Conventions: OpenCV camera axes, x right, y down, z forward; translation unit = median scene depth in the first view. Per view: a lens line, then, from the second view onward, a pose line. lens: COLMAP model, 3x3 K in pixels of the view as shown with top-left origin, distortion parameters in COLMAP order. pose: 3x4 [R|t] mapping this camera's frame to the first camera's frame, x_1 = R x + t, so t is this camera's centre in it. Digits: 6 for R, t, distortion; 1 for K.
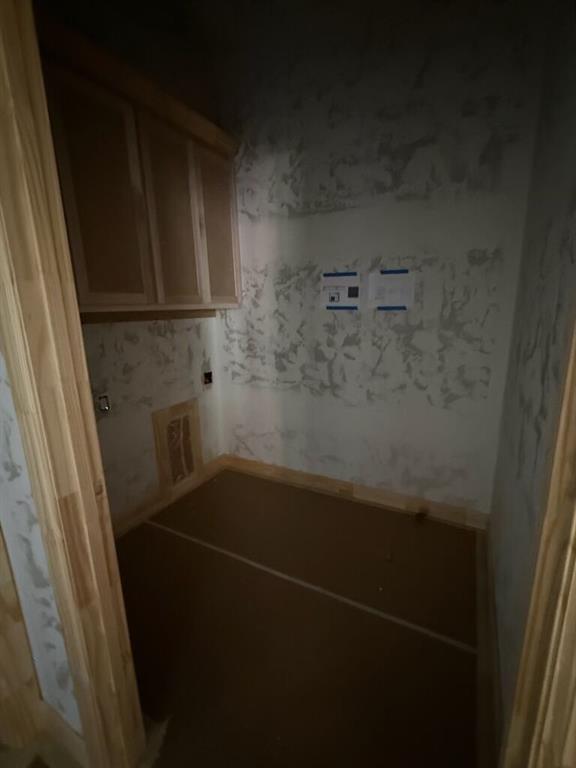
lens RADIAL K [[338.1, 0, 290.1], [0, 338.1, 383.1], [0, 0, 1]] dist [0.002081, 0.000340]
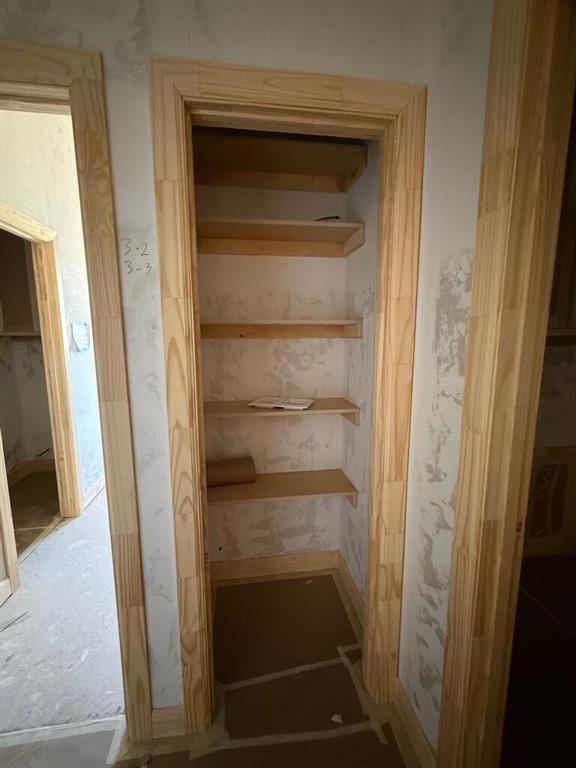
lens RADIAL K [[338.1, 0, 288.6], [0, 338.1, 382.0], [0, 0, 1]] dist [0.002081, 0.000340]
pose [[0.600948, 0.137848, -0.787311, -0.255082], [-0.185783, 0.982128, 0.030152, 0.010276], [0.777397, 0.128150, 0.615818, -0.119628]]
